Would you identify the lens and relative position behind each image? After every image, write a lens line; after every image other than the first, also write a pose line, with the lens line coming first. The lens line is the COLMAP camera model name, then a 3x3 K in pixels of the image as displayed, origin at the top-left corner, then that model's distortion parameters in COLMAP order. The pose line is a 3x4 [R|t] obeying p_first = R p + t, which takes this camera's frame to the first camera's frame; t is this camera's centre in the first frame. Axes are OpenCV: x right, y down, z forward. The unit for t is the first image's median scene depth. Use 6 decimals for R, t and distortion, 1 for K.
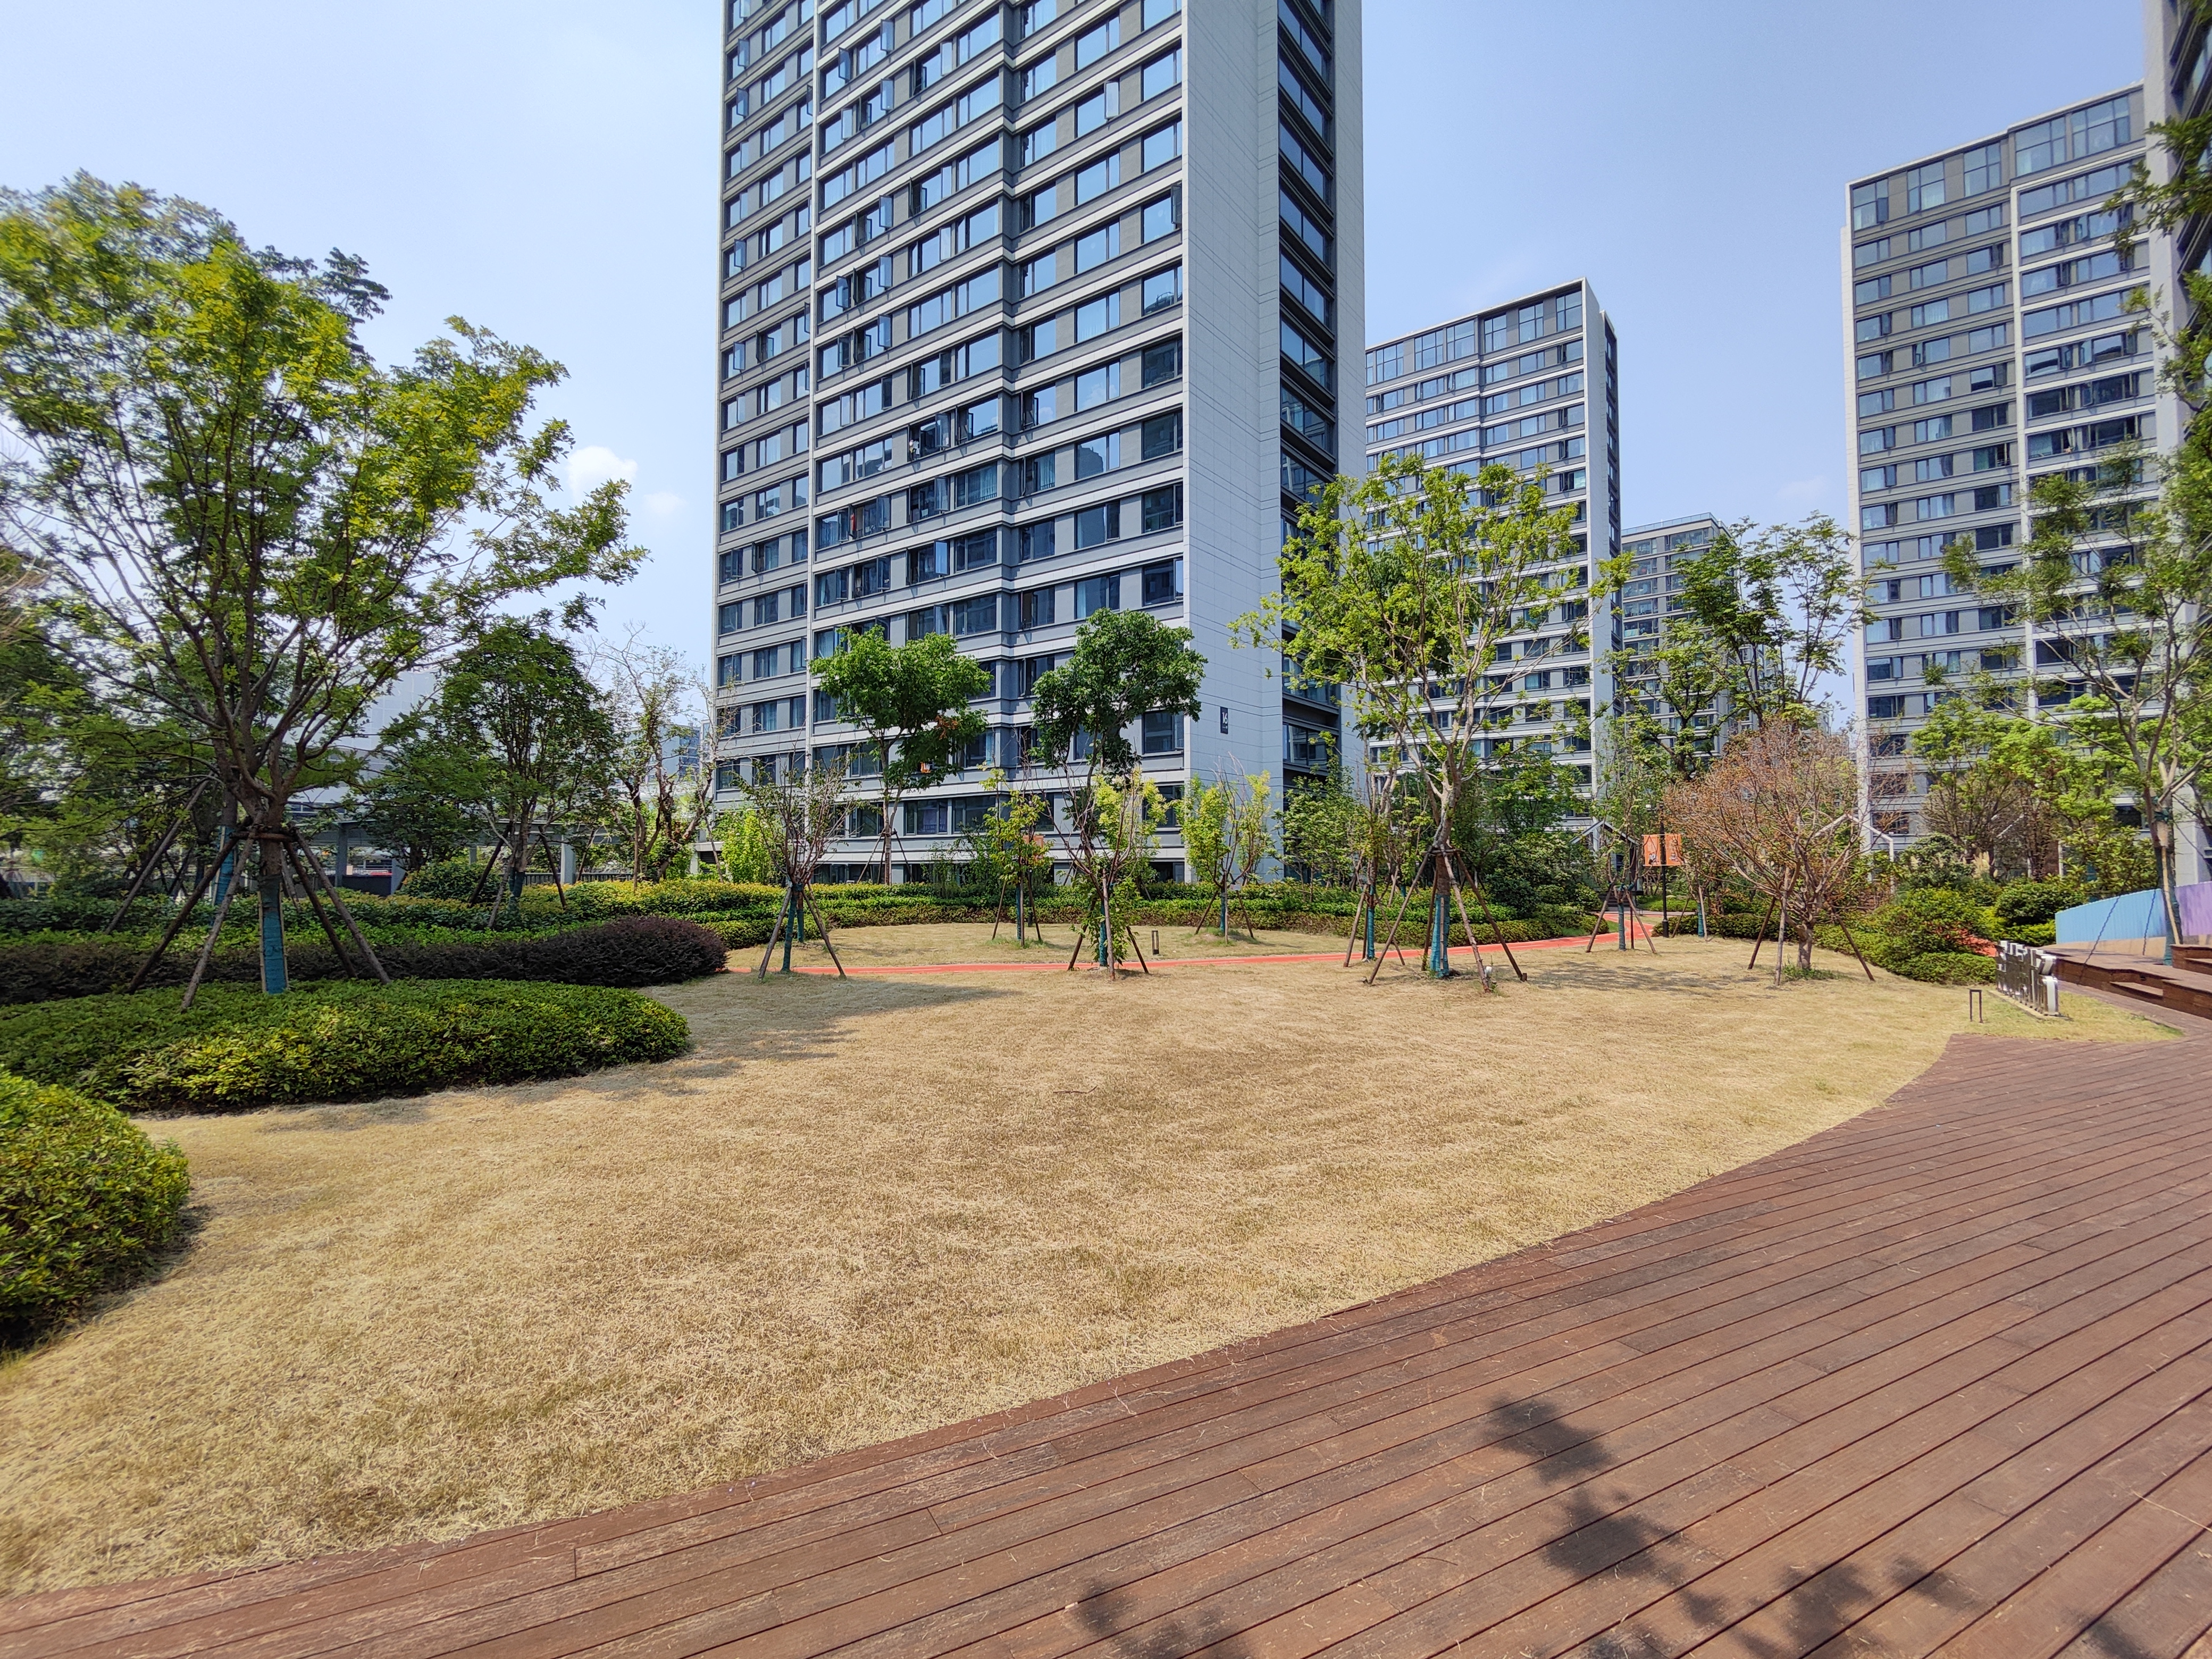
lens RADIAL K [[1026.9, 0, 1117.0], [0, 1026.9, 819.4], [0, 0, 1]] dist [0.010058, -0.003494]
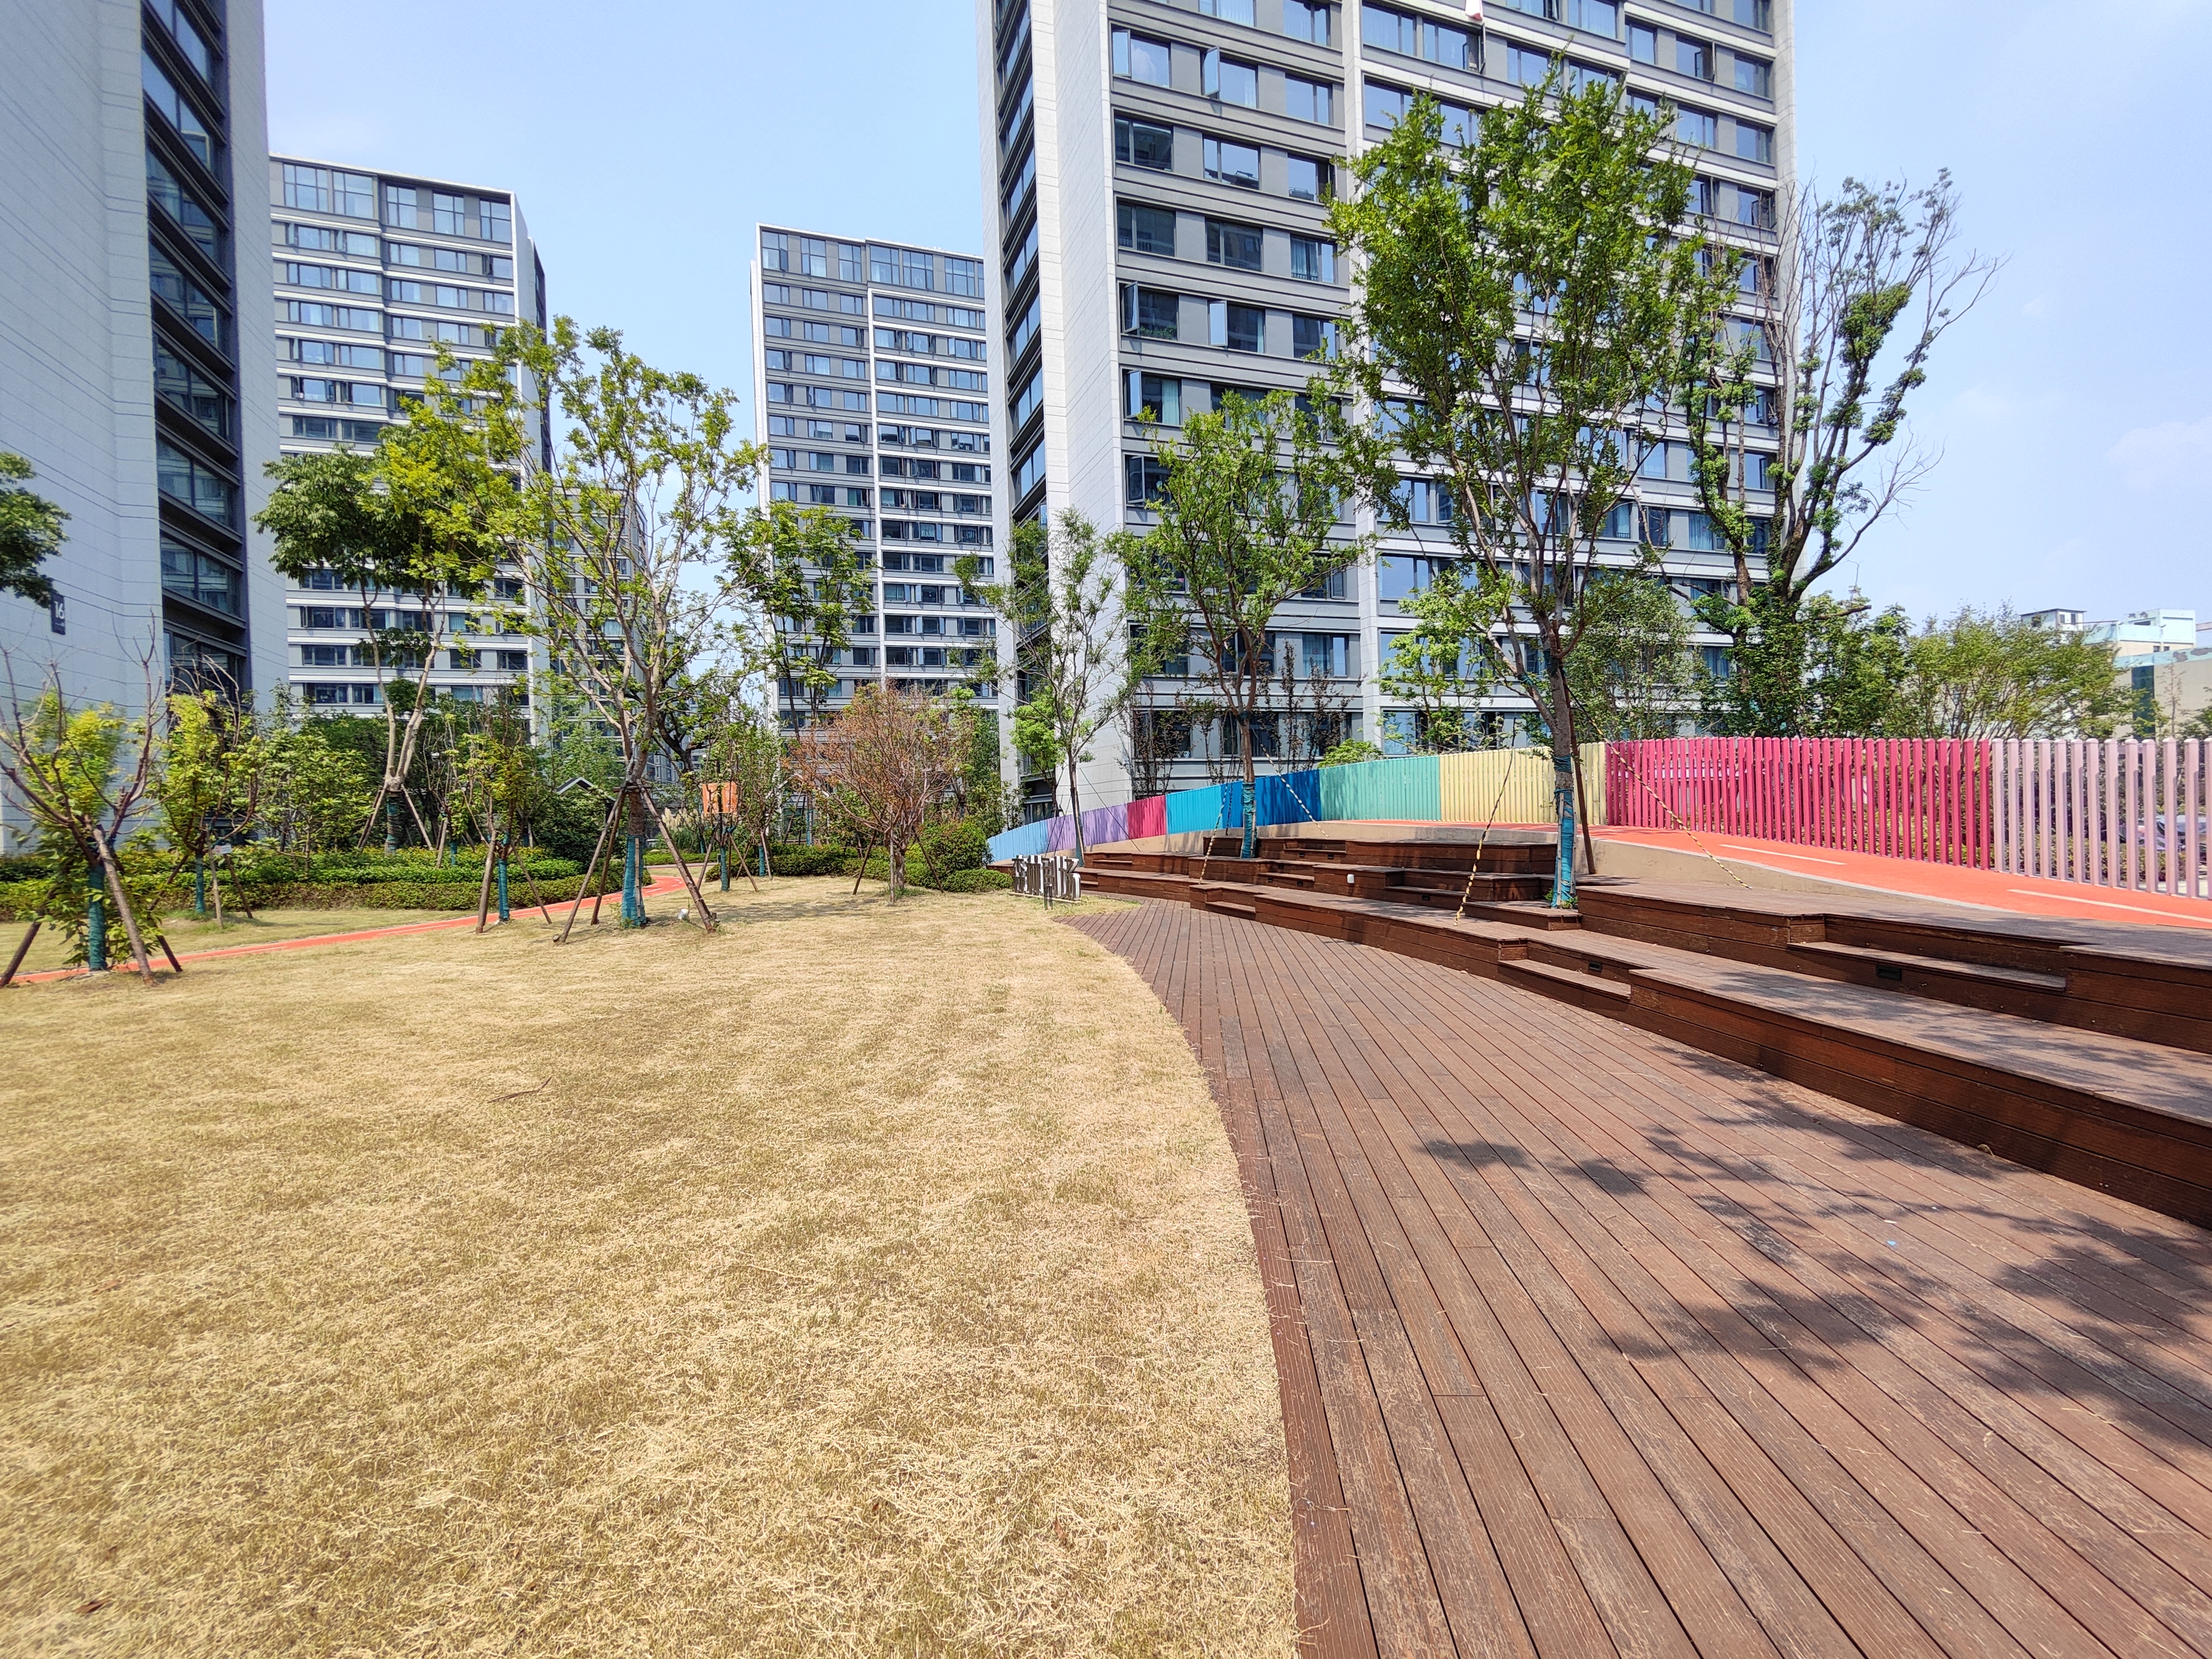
lens RADIAL K [[1026.9, 0, 1108.1], [0, 1026.9, 826.9], [0, 0, 1]] dist [0.010058, -0.003494]
pose [[0.544586, -0.025004, 0.838332, -0.094942], [-0.008312, 0.999346, 0.035206, 0.013272], [-0.838664, -0.026141, 0.544022, 0.068044]]
